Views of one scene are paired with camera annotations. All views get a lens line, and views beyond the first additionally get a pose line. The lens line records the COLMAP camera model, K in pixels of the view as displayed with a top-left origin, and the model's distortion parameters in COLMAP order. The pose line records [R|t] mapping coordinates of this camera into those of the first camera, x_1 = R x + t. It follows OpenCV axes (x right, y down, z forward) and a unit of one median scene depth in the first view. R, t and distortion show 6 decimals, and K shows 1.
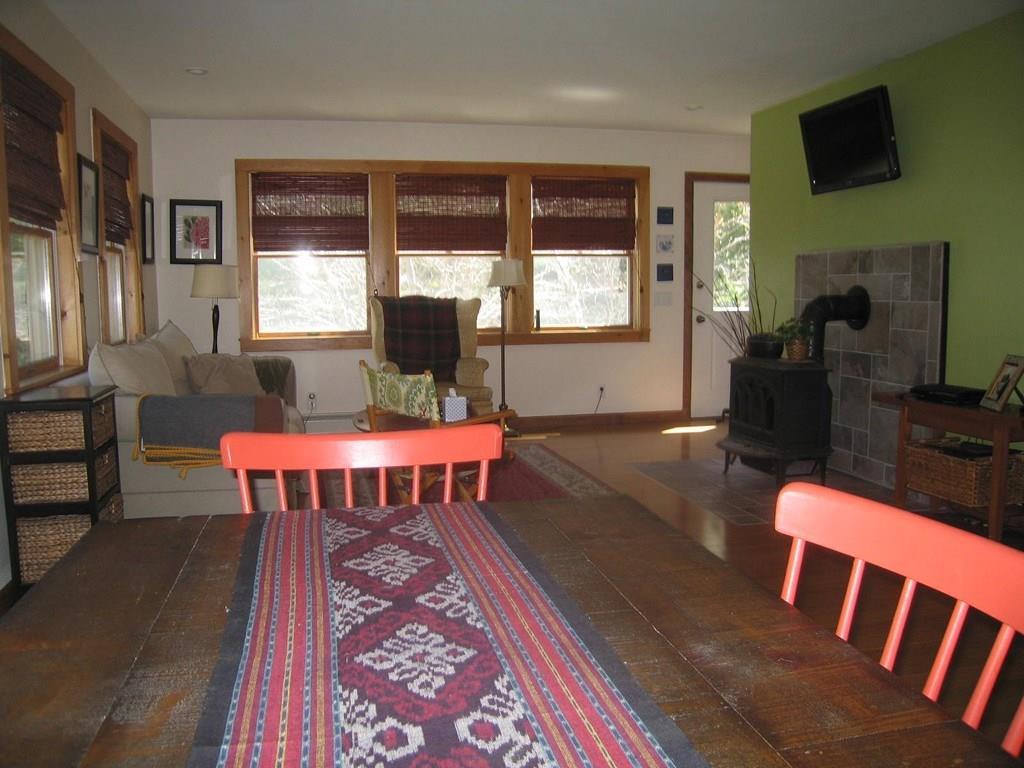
lens RADIAL K [[846.4, 0, 510.9], [0, 846.4, 378.6], [0, 0, 1]] dist [-0.137859, 0.082450]
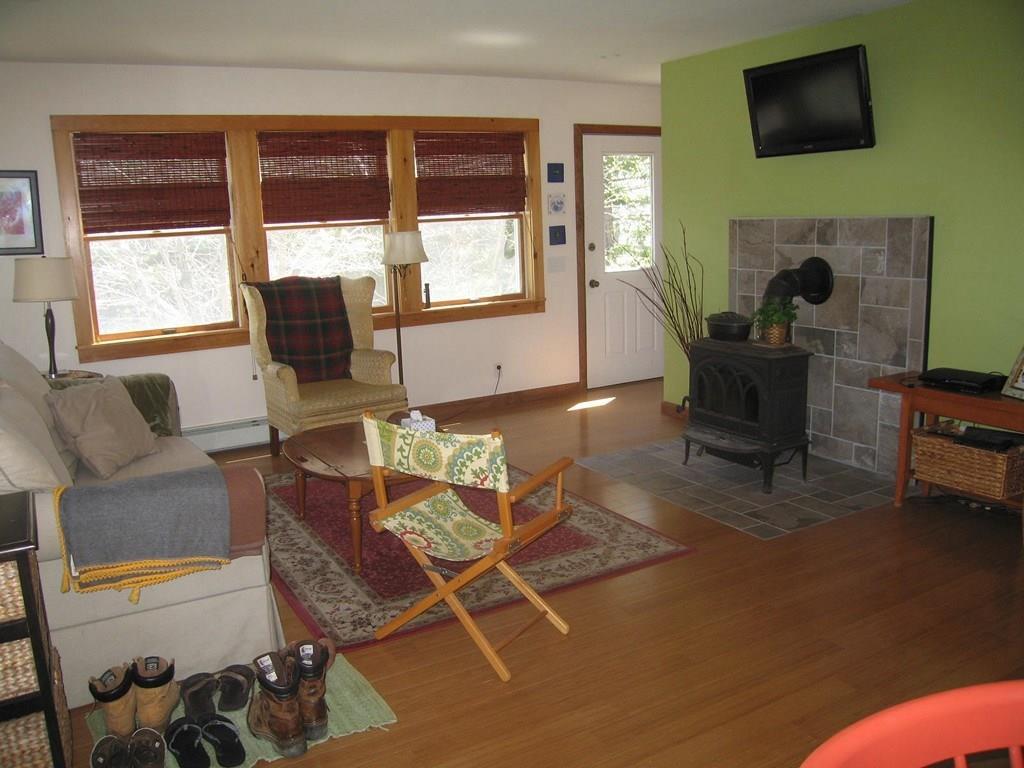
lens RADIAL K [[846.4, 0, 513.1], [0, 846.4, 387.8], [0, 0, 1]] dist [-0.137859, 0.082450]
pose [[0.959173, -0.082481, 0.270527, -0.141556], [0.058214, 0.993625, 0.096545, -0.059363], [-0.276766, -0.076855, 0.957859, 0.138464]]
